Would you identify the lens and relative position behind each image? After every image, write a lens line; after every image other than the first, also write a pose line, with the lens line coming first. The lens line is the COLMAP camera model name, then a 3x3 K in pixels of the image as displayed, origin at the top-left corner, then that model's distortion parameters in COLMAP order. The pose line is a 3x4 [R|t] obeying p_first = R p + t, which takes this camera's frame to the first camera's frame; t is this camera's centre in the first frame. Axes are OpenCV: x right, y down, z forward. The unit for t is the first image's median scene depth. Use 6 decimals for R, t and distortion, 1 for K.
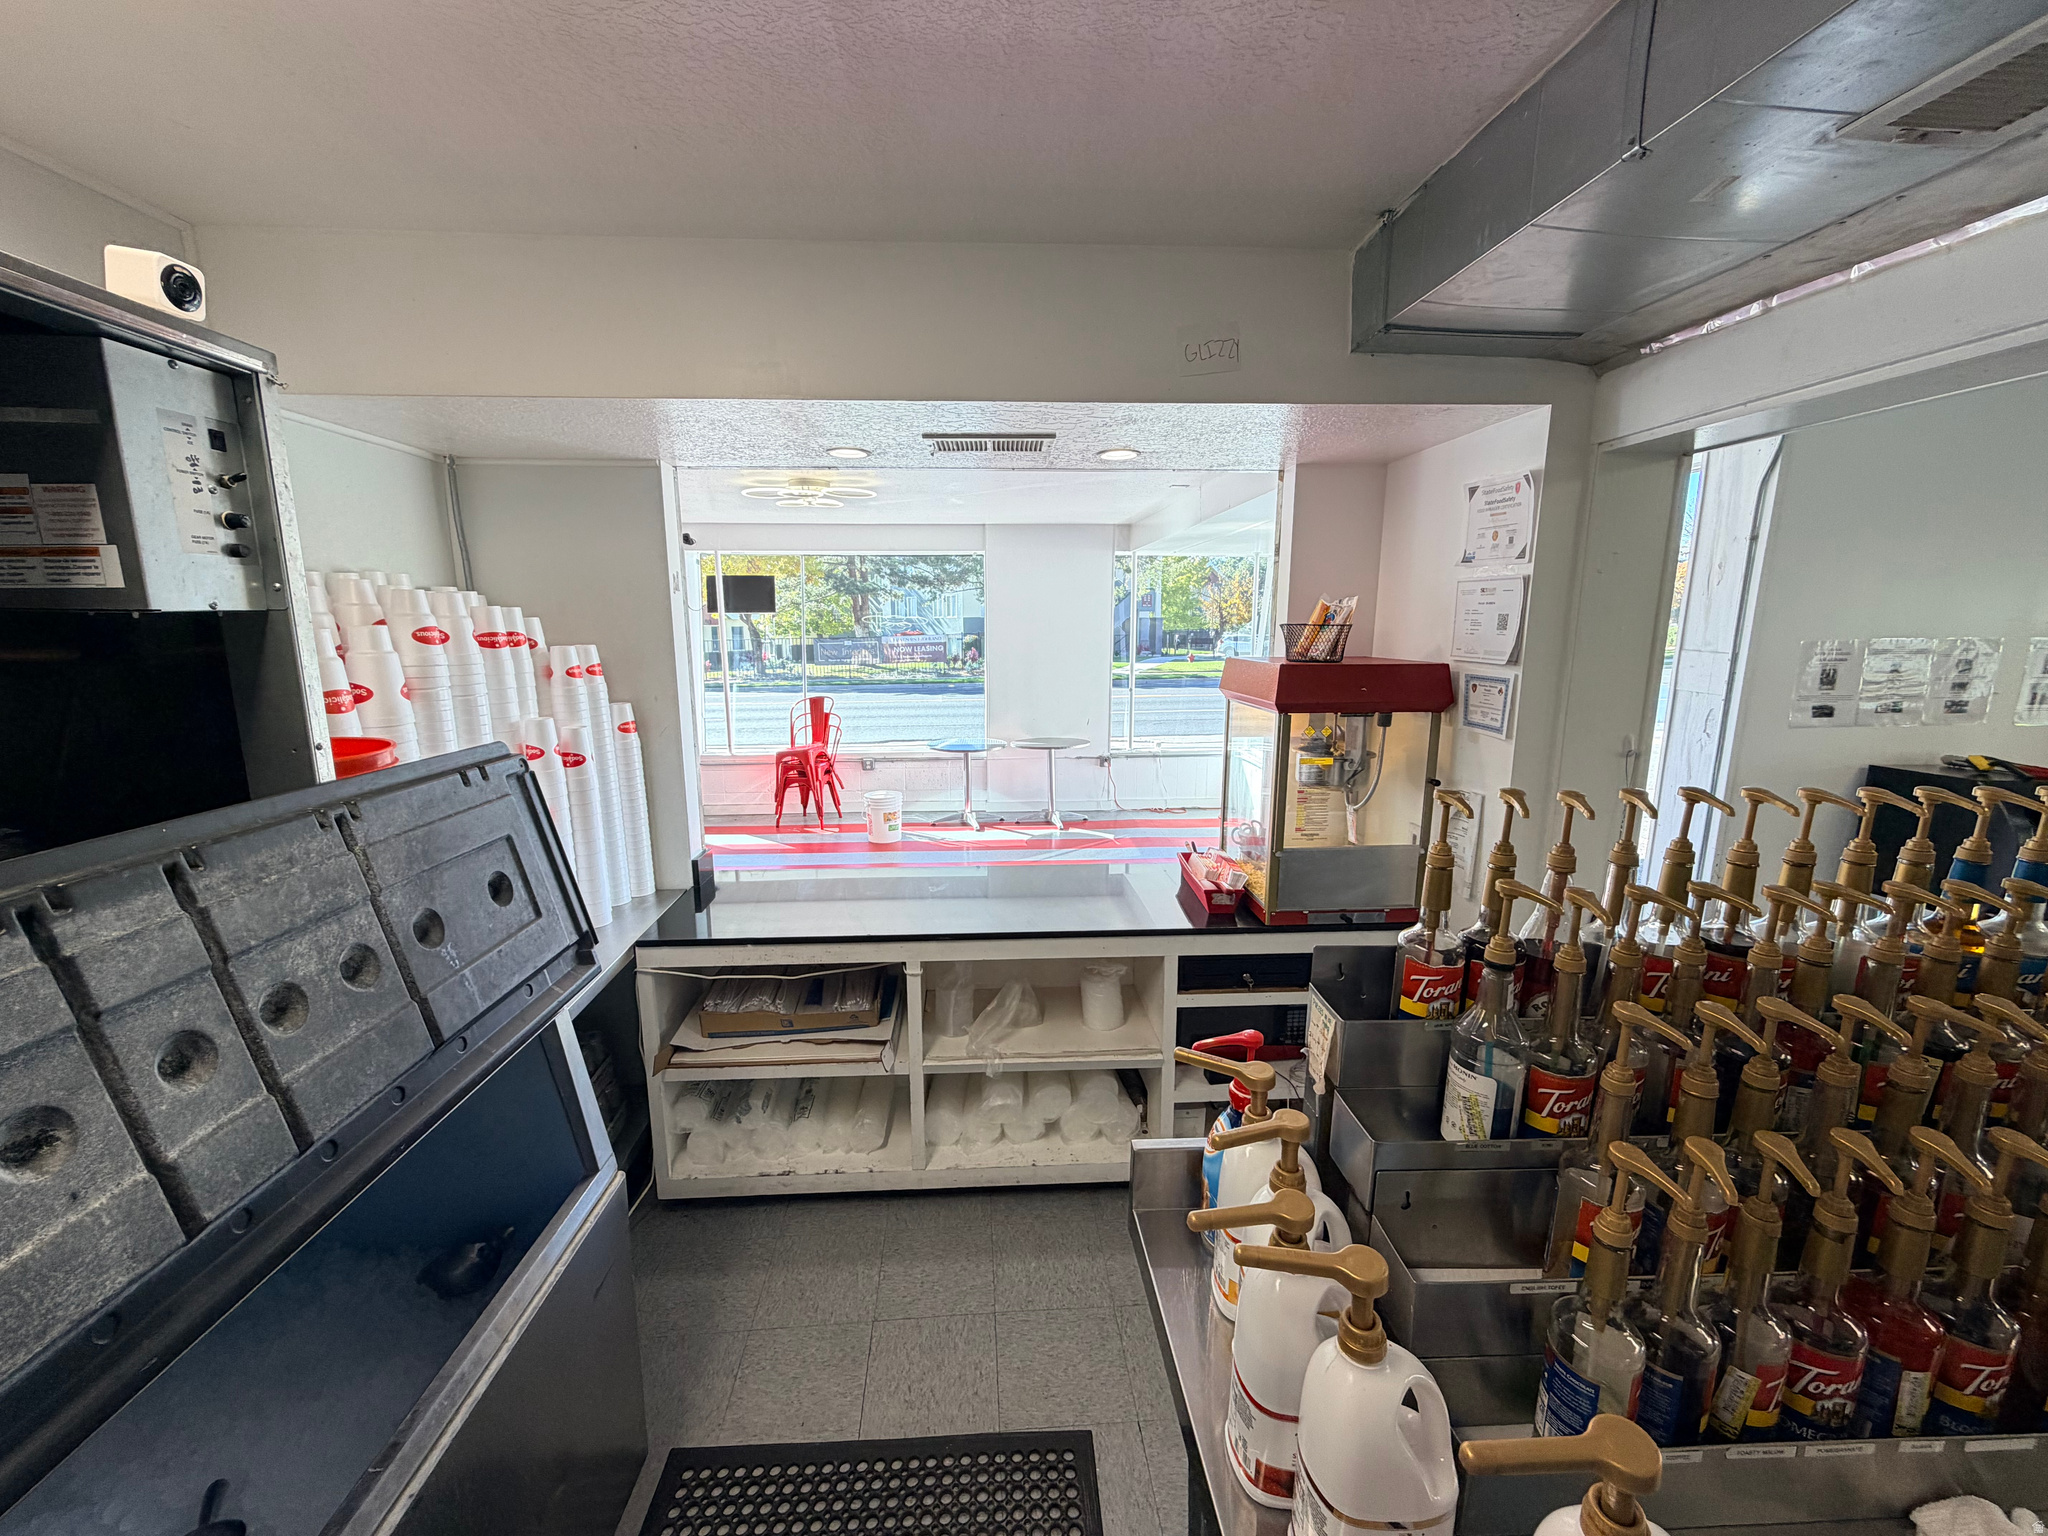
lens RADIAL K [[815.9, 0, 1024.0], [0, 815.9, 768.0], [0, 0, 1]] dist [0.001572, -0.000537]
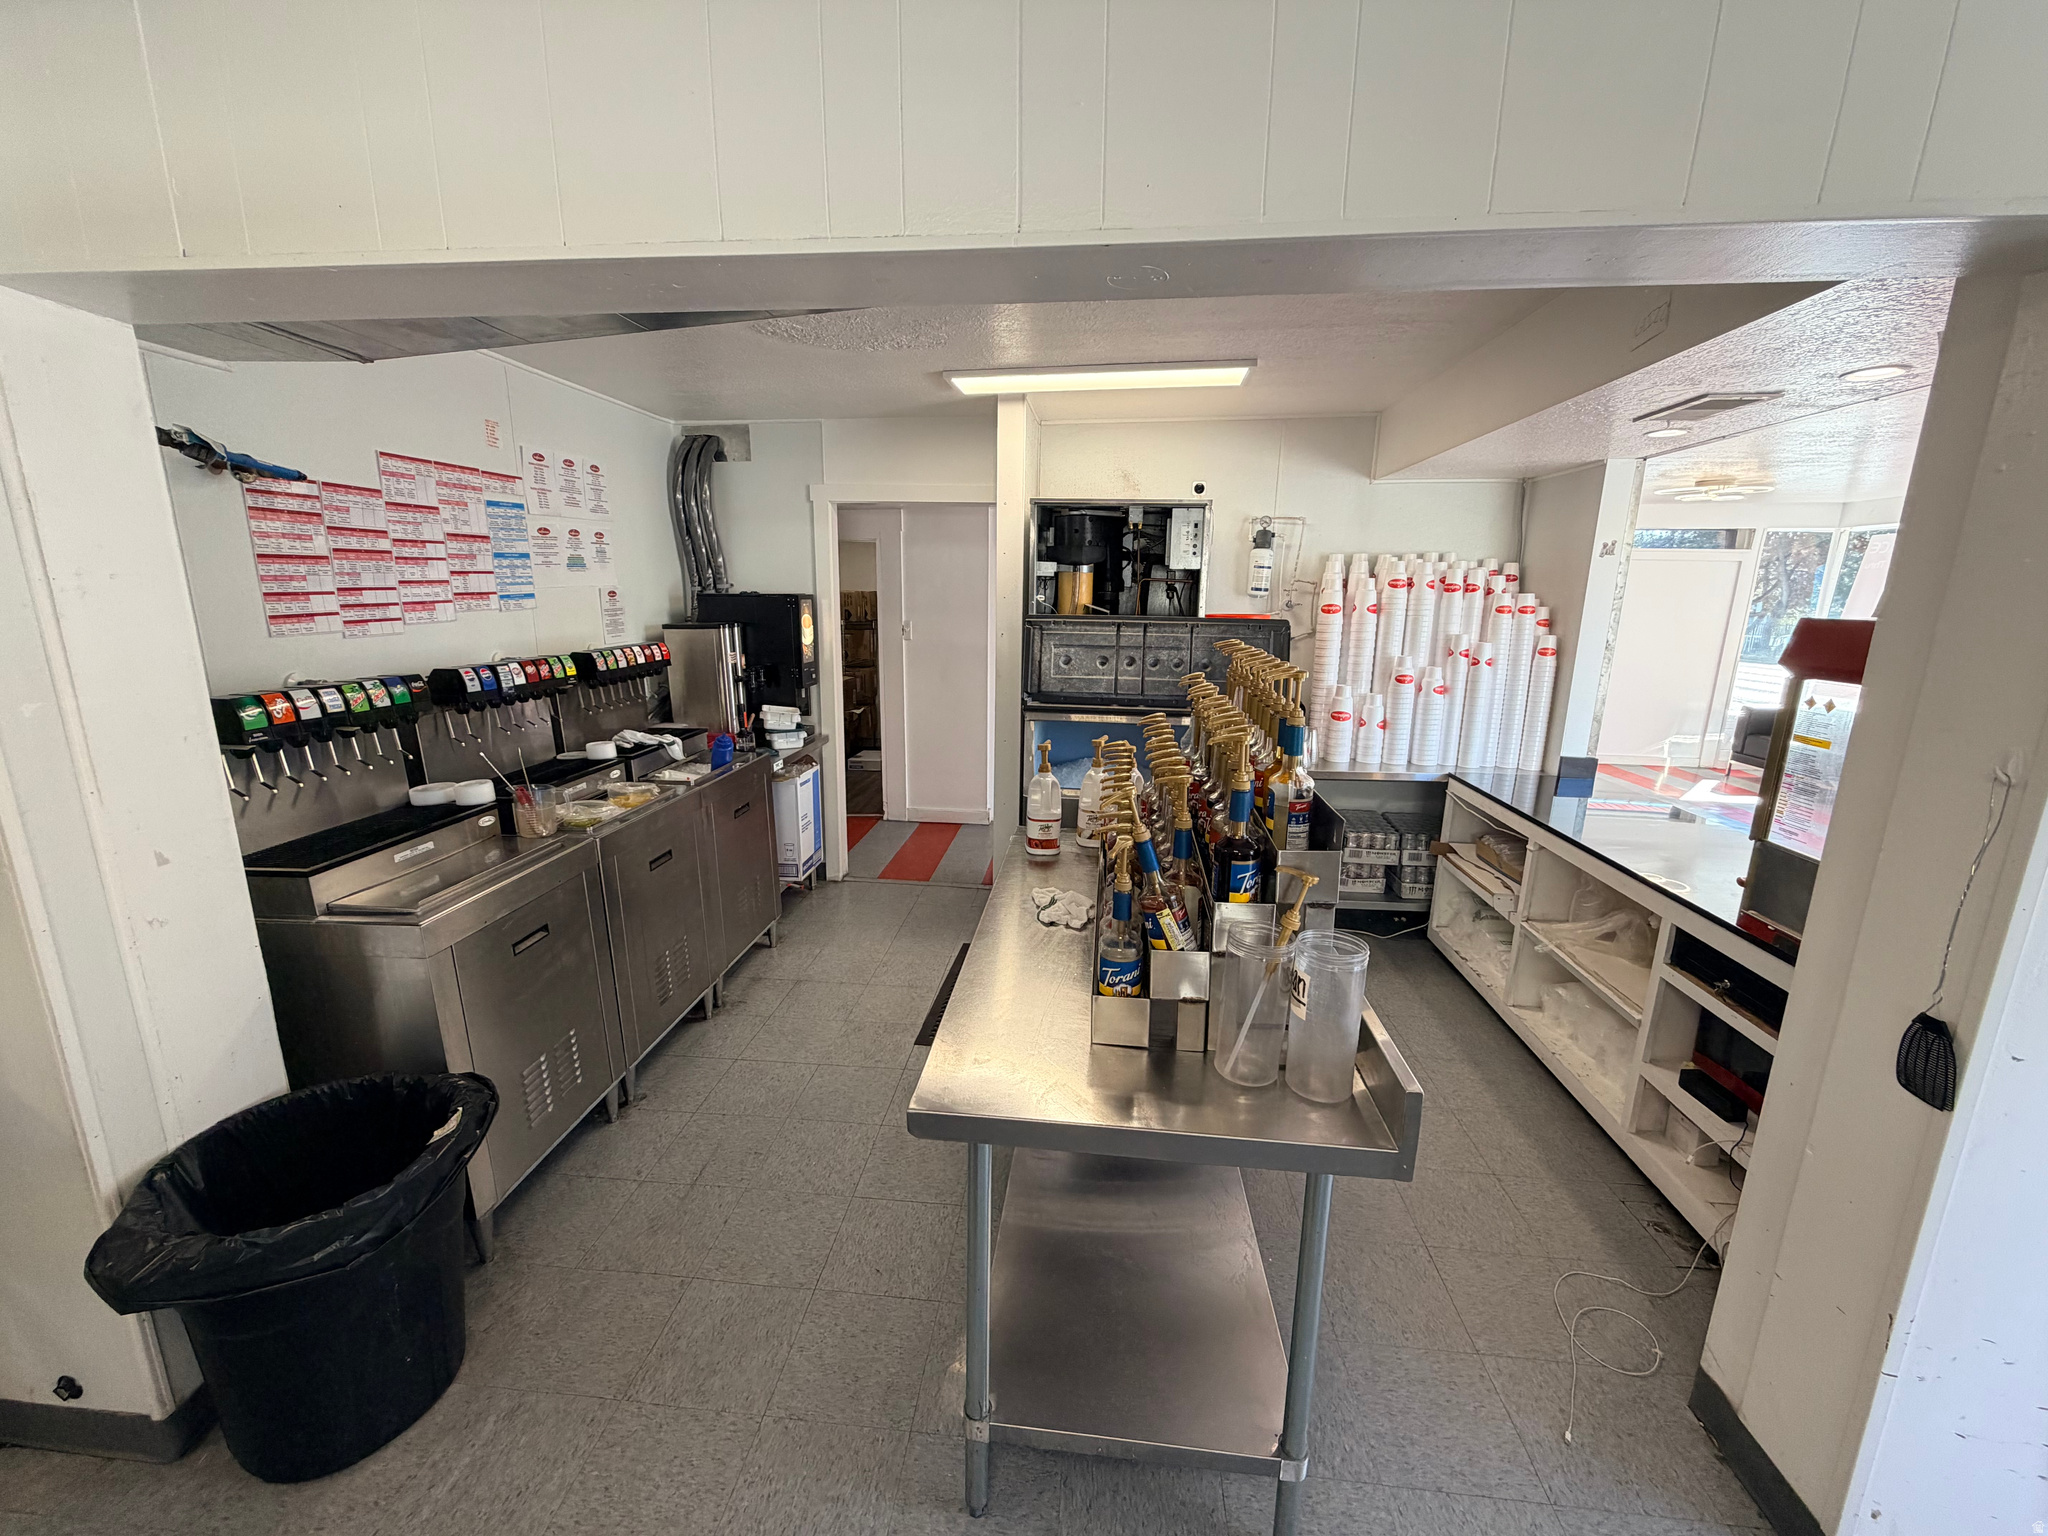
lens RADIAL K [[815.9, 0, 1024.0], [0, 815.9, 768.0], [0, 0, 1]] dist [0.001572, -0.000537]
pose [[-0.161628, 0.213604, -0.963457, 1.302334], [-0.189762, 0.951347, 0.242754, -0.034227], [0.968435, 0.222064, -0.113230, 0.365164]]
